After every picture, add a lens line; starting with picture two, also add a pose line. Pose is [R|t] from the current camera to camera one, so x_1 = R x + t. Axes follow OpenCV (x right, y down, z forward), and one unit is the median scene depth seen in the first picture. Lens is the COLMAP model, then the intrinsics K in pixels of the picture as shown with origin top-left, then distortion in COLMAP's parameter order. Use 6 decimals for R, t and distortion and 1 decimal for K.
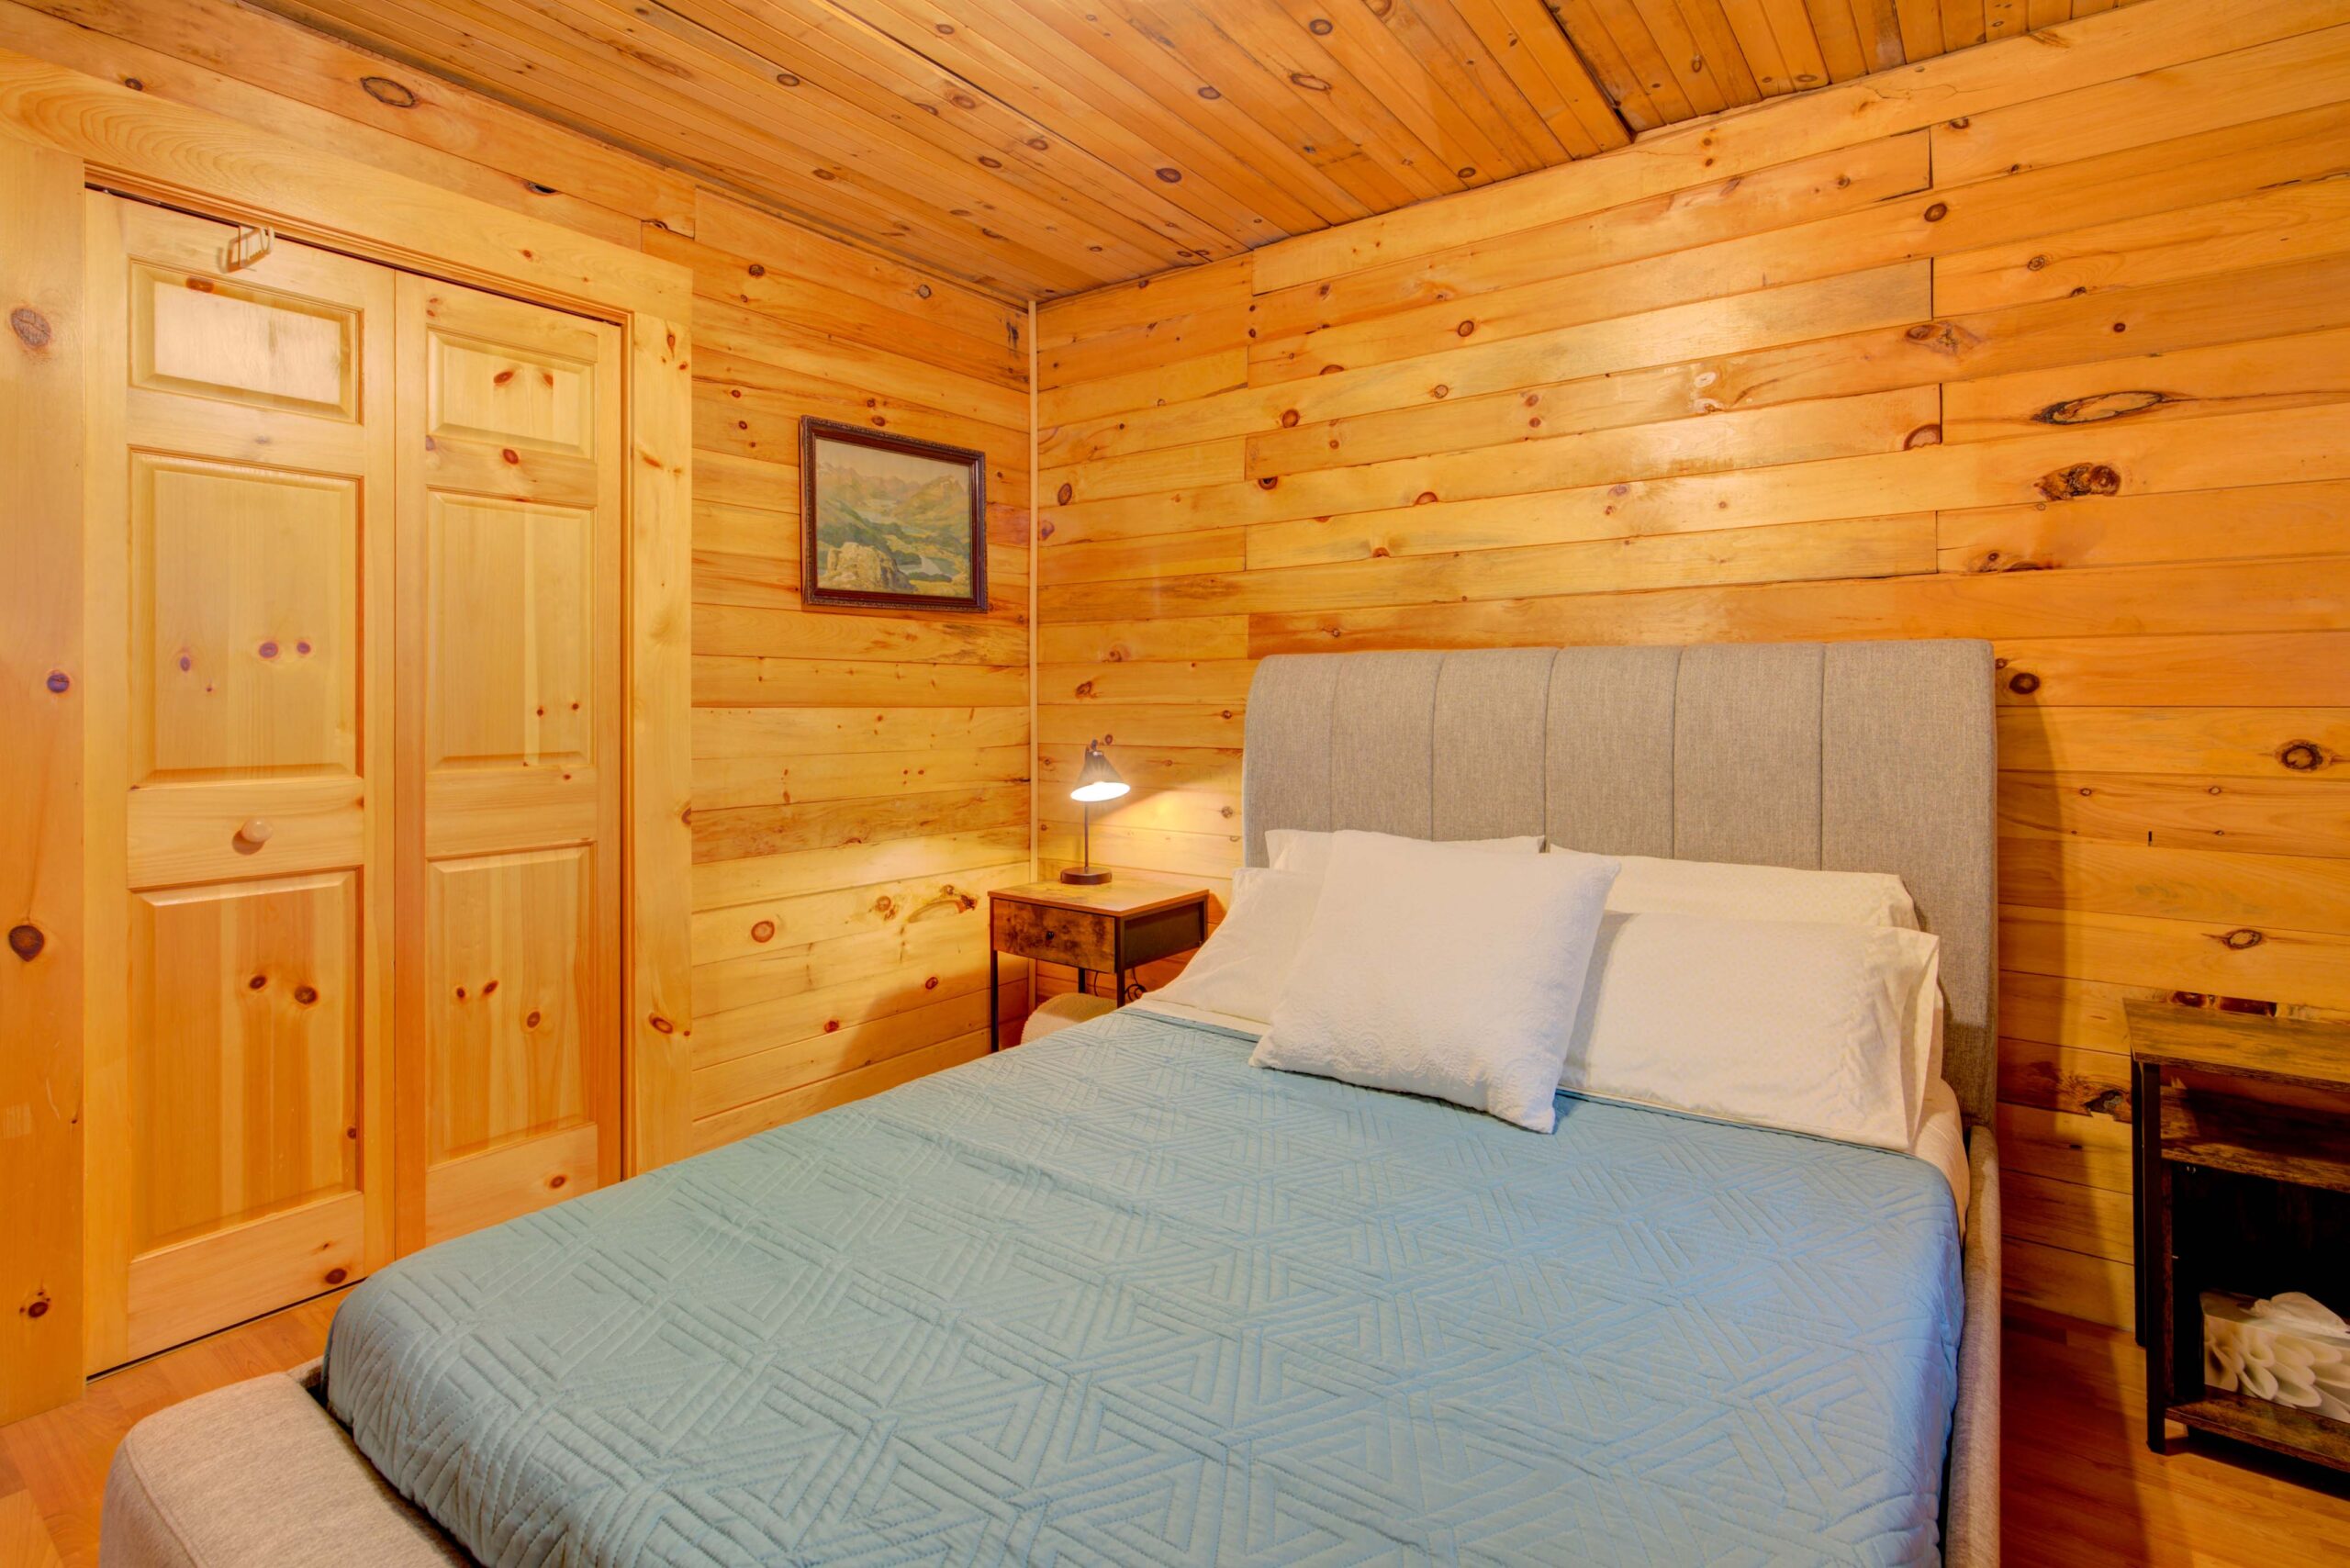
lens RADIAL K [[1140.0, 0, 1183.0], [0, 1140.0, 694.2], [0, 0, 1]] dist [0.000998, 0.000747]
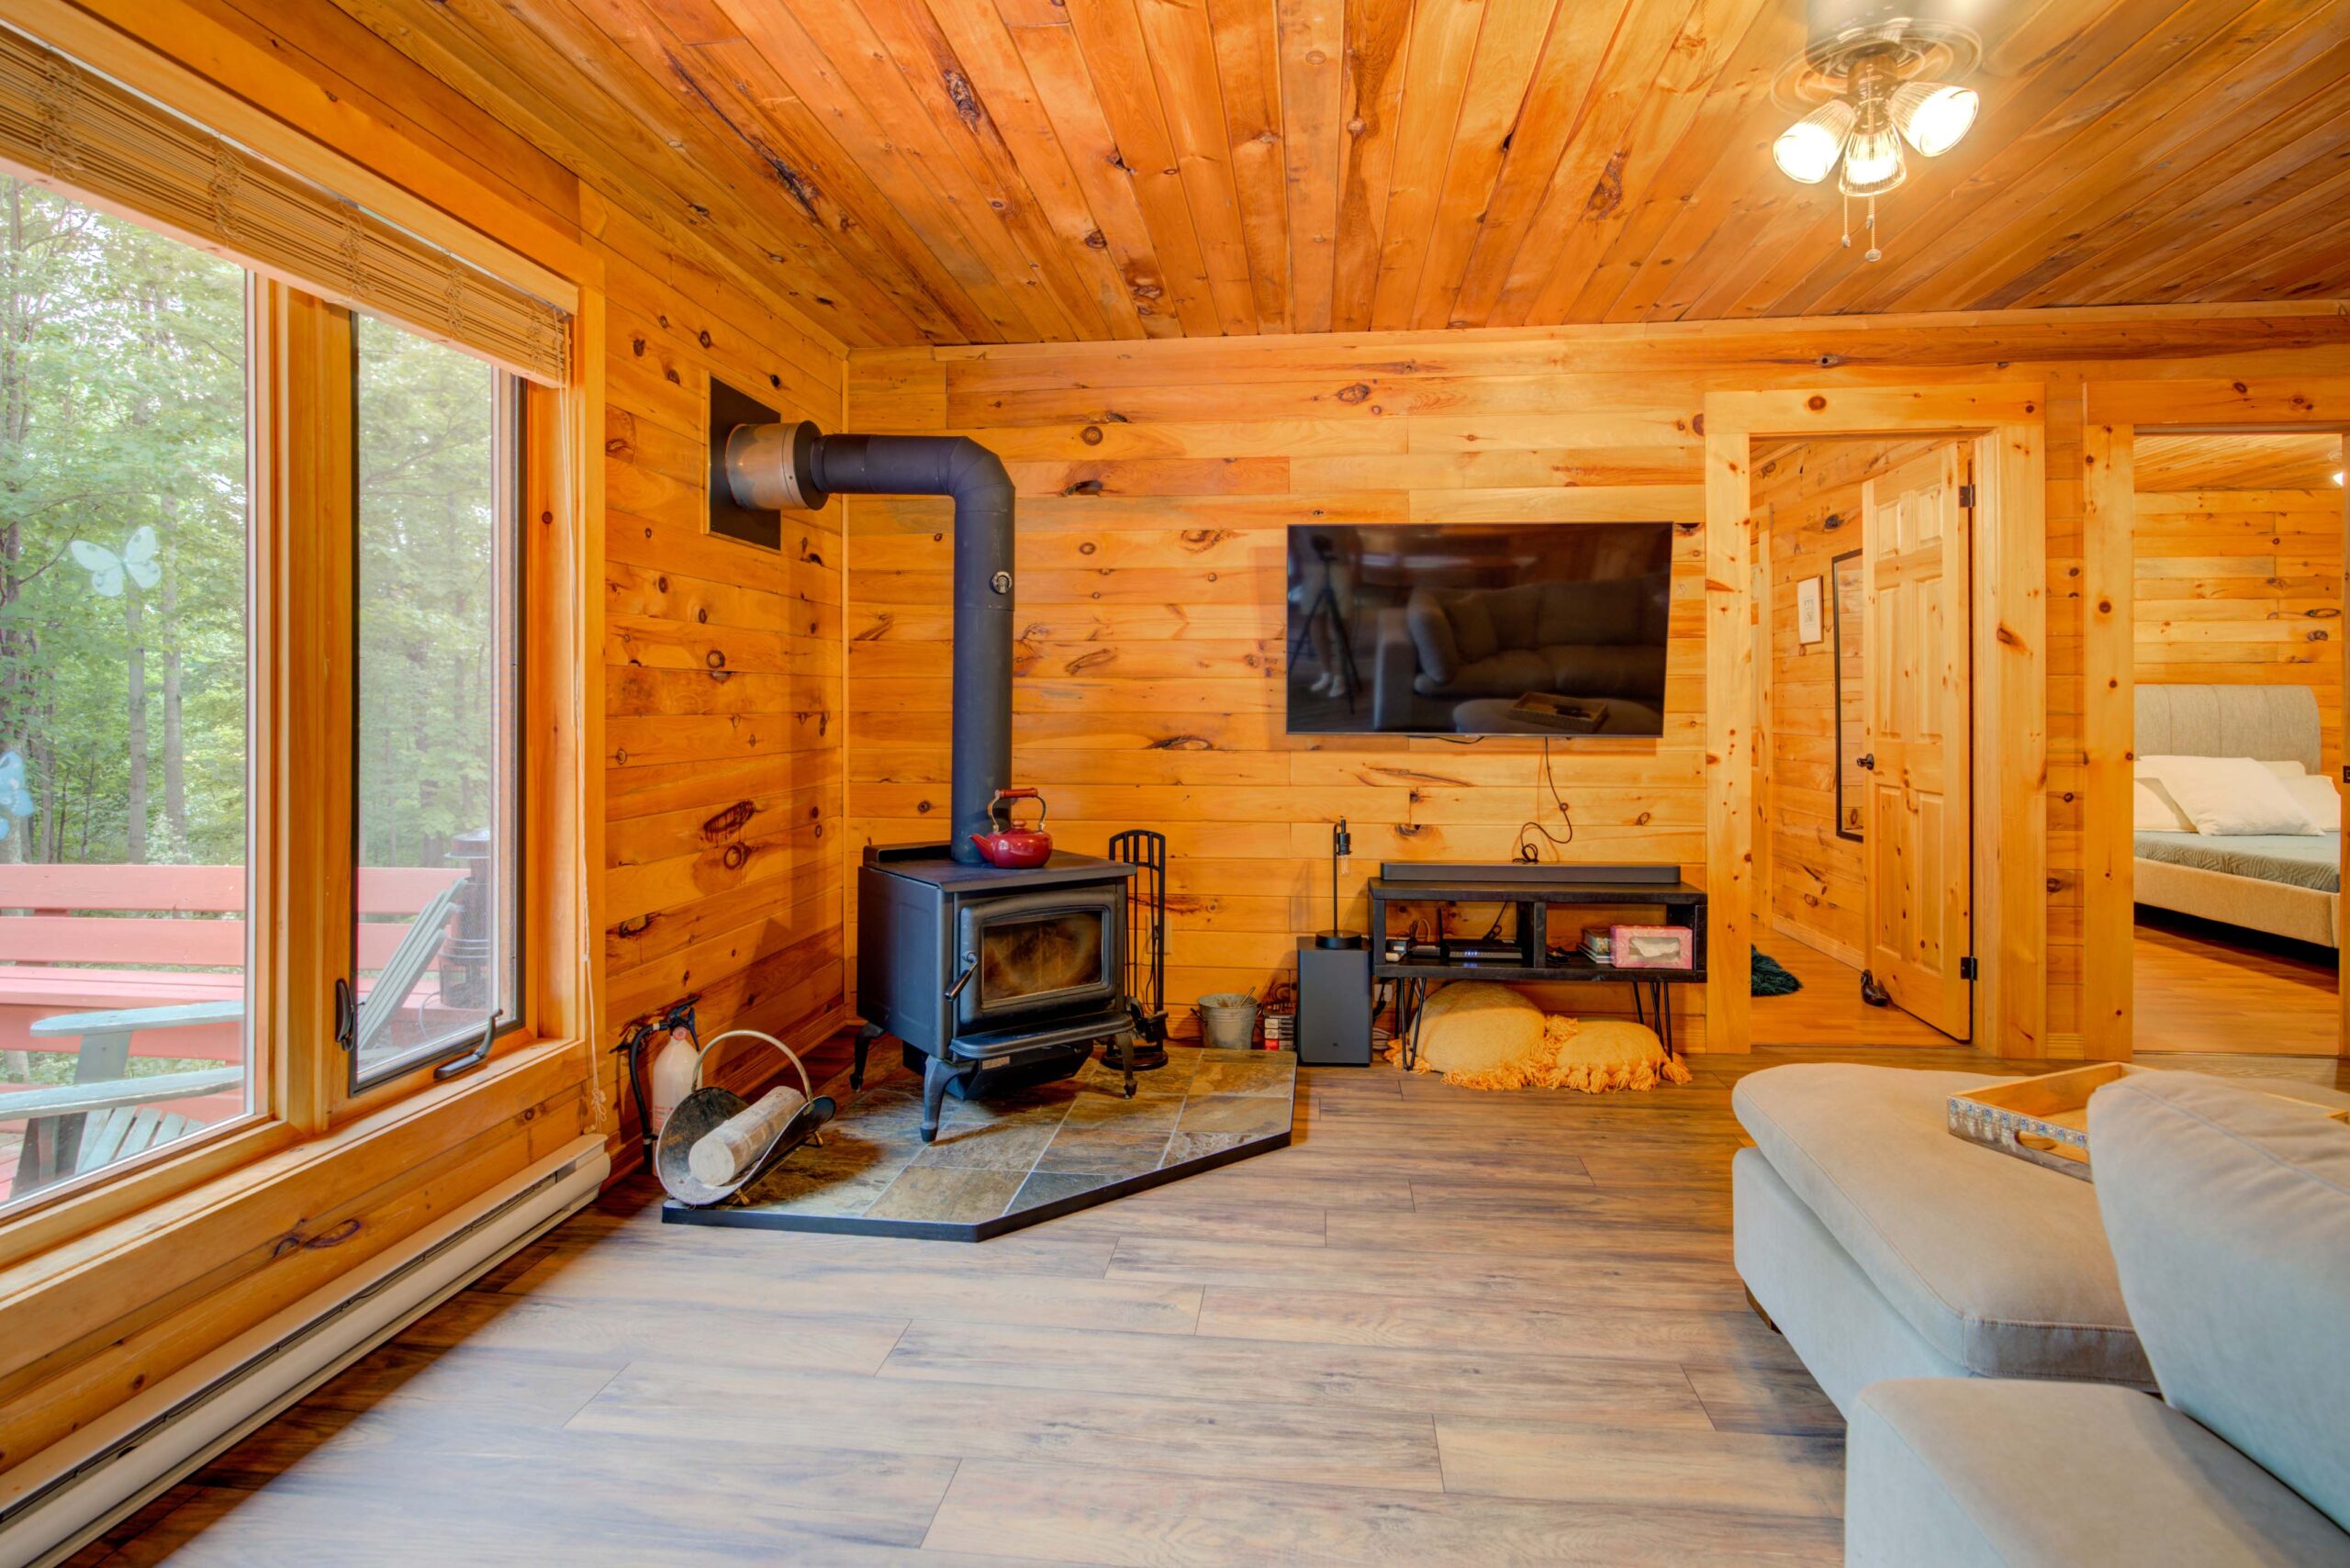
lens RADIAL K [[1158.8, 0, 1182.8], [0, 1158.8, 702.6], [0, 0, 1]] dist [-0.013997, 0.000454]
pose [[0.860511, -0.000467, 0.509432, -2.524537], [0.000470, 1.000000, 0.000124, -0.001665], [-0.509432, 0.000133, 0.860511, -0.090068]]
